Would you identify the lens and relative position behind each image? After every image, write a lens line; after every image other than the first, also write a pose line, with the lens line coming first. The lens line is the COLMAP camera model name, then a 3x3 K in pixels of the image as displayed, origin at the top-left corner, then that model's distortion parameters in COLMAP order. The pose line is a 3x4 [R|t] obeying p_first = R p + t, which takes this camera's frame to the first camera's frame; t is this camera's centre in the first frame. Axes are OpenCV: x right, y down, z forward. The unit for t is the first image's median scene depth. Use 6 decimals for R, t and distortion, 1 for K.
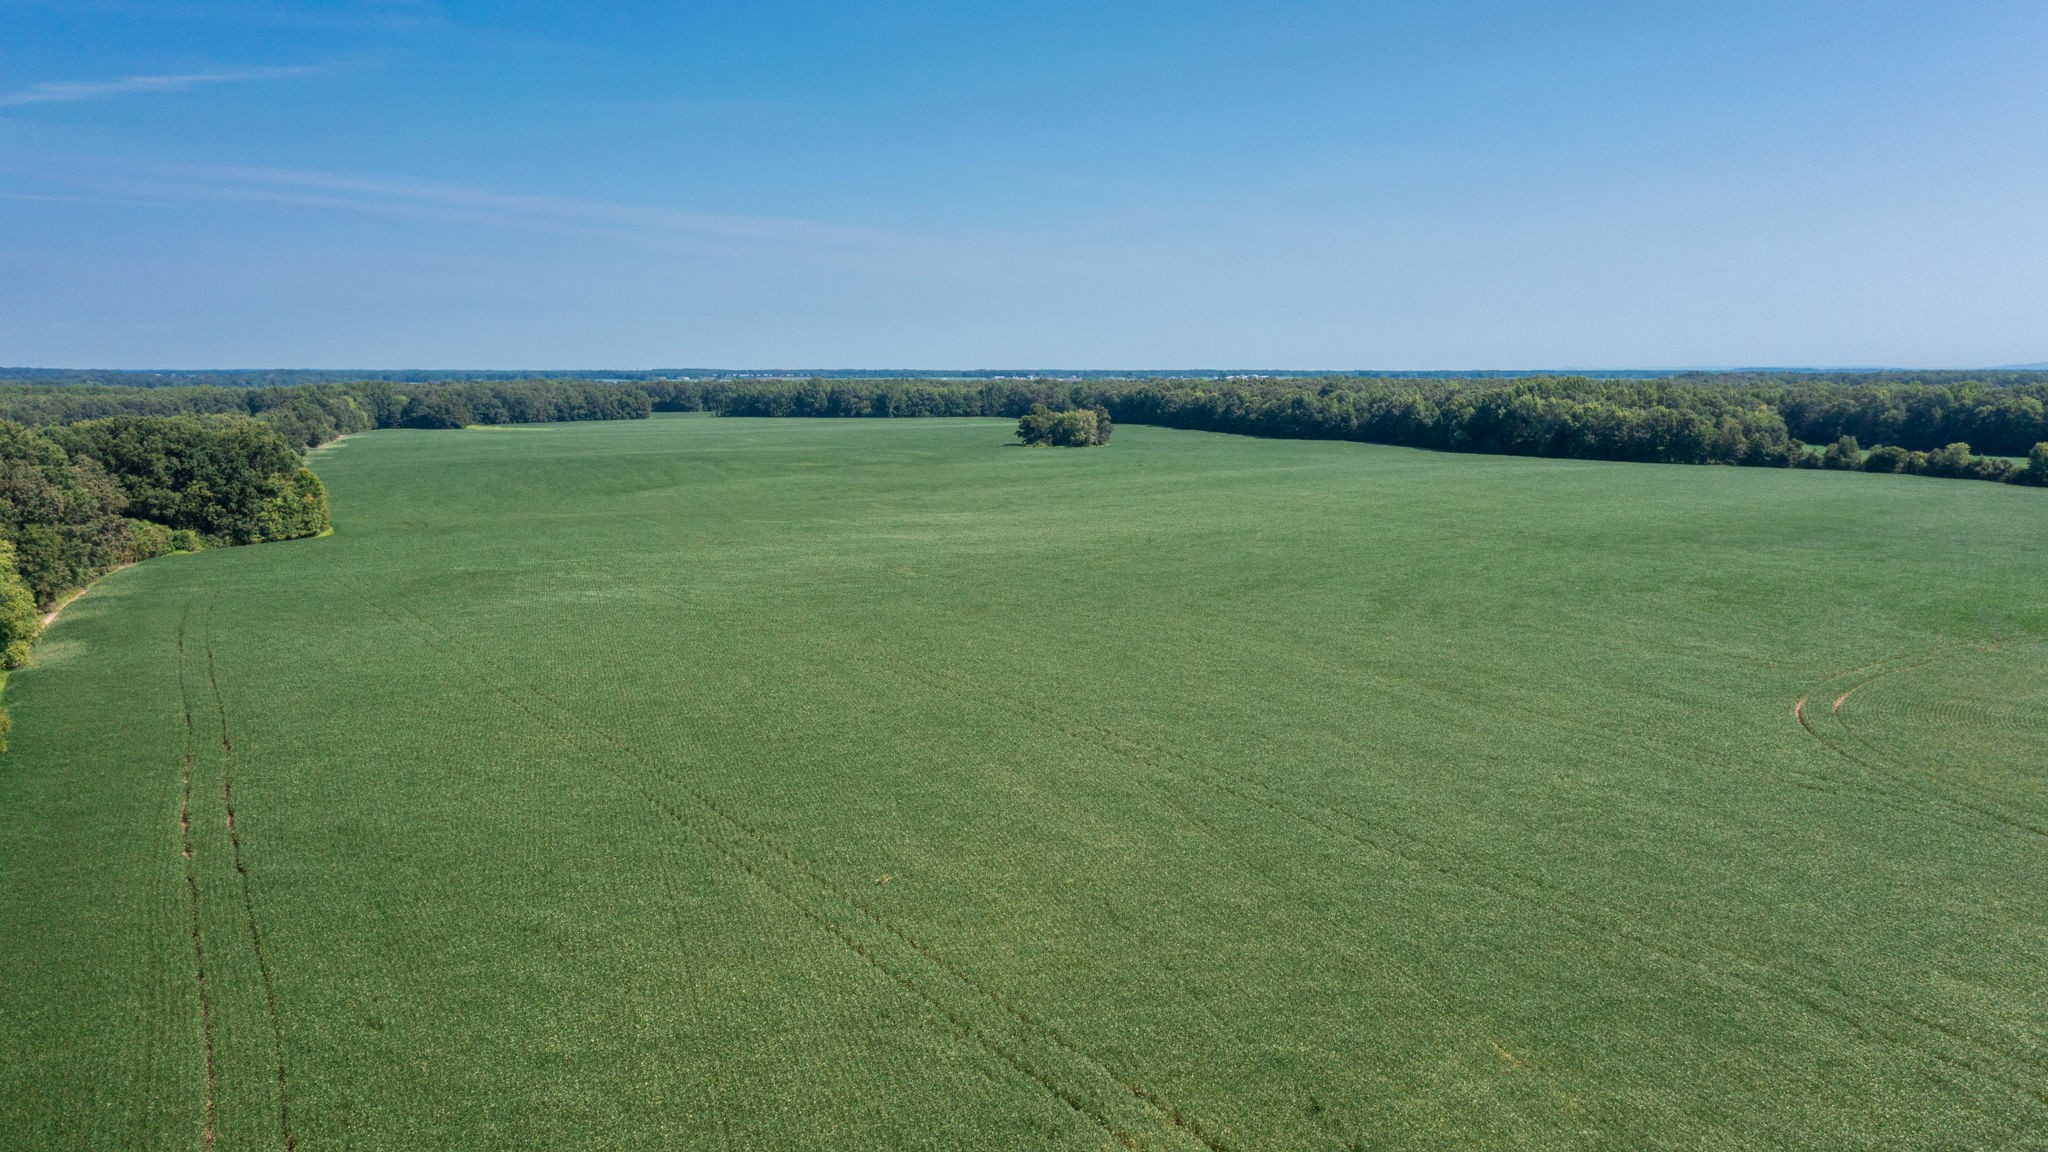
lens RADIAL K [[1642.2, 0, 1035.7], [0, 1642.2, 573.8], [0, 0, 1]] dist [0.009945, -0.014002]
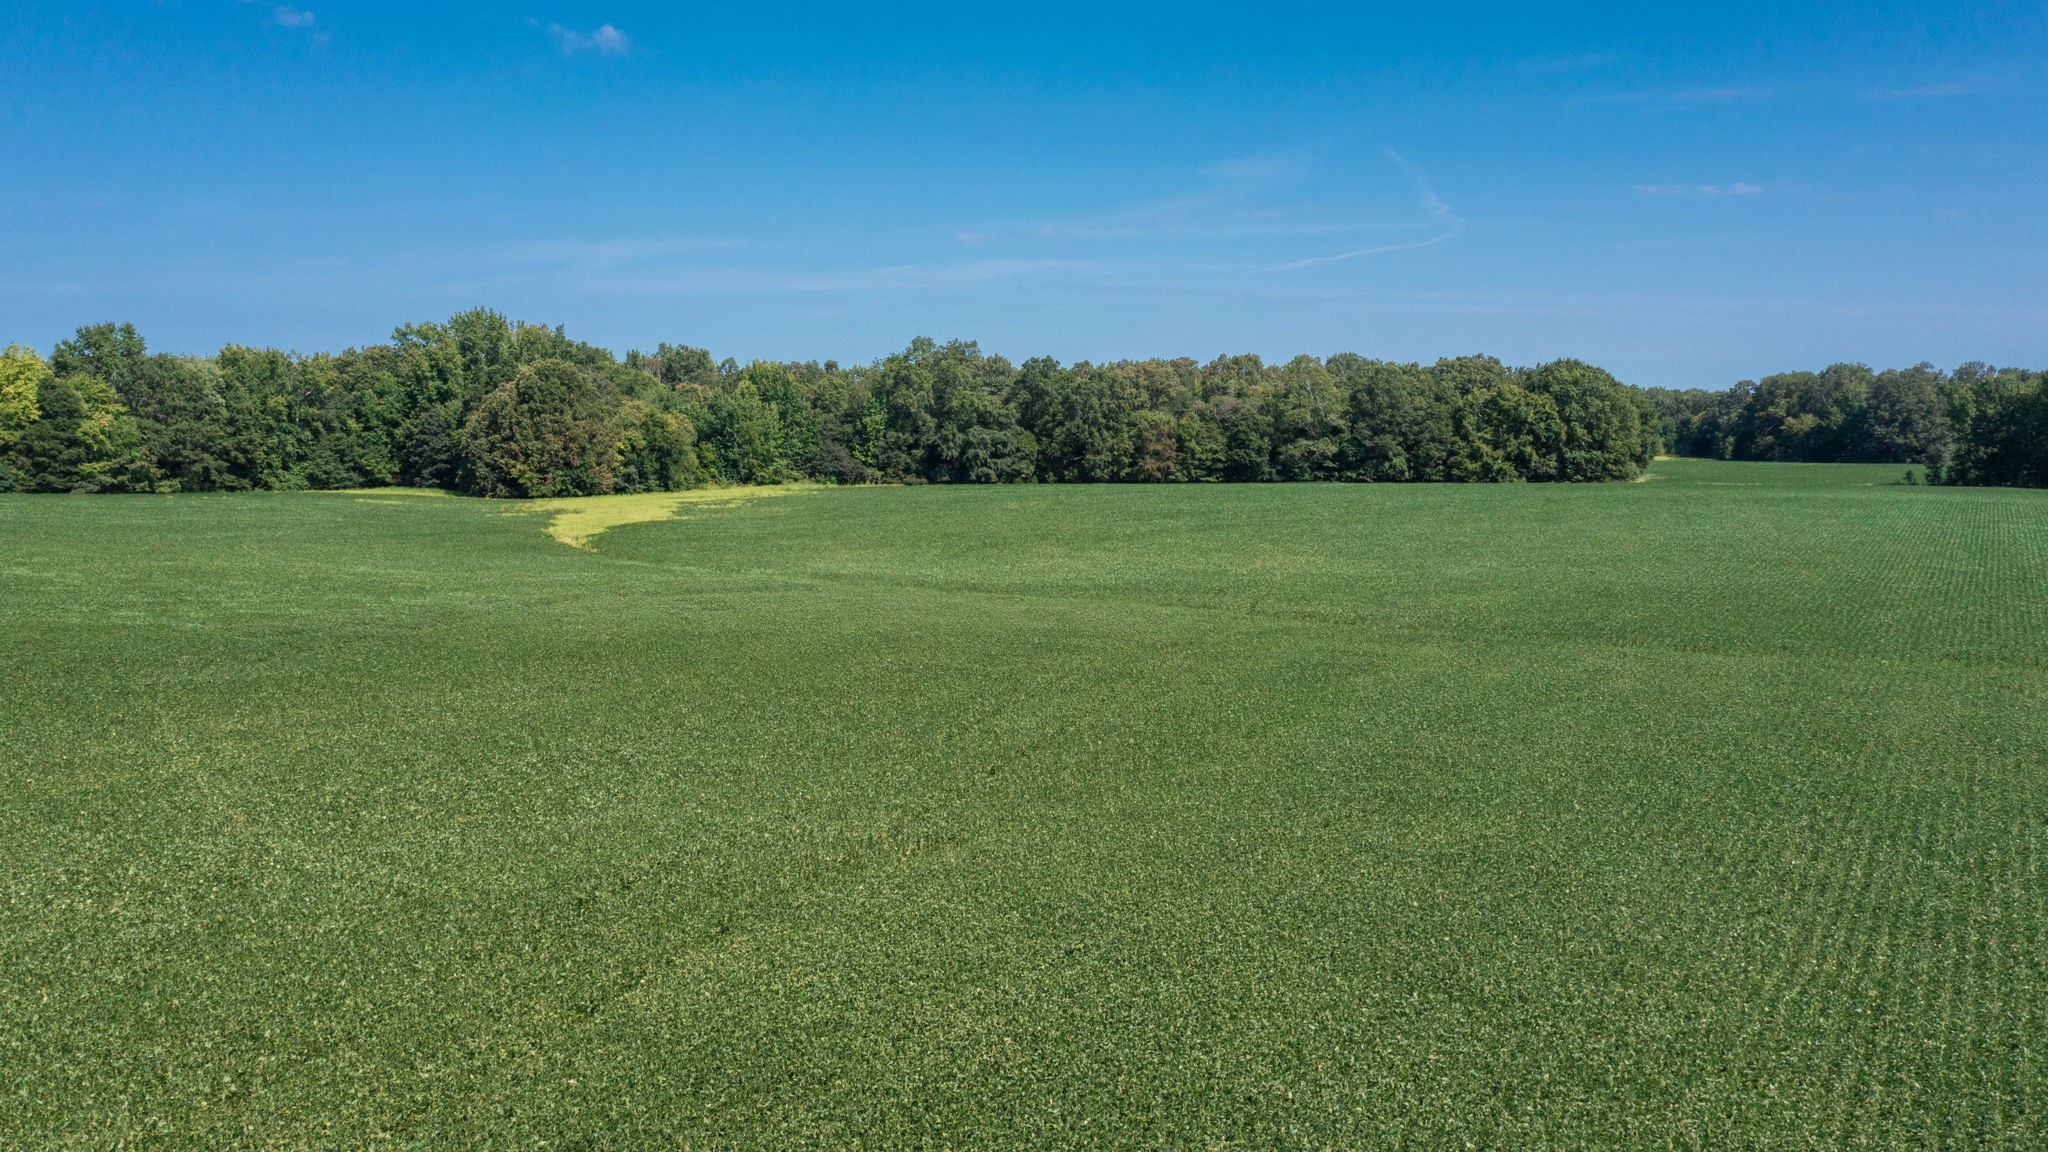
lens RADIAL K [[1642.2, 0, 1071.5], [0, 1642.2, 585.5], [0, 0, 1]] dist [0.009945, -0.014002]
pose [[0.698670, 0.077548, -0.711229, -0.119611], [-0.096272, 0.995257, 0.013944, -0.076453], [0.708937, 0.058729, 0.702822, 0.788479]]
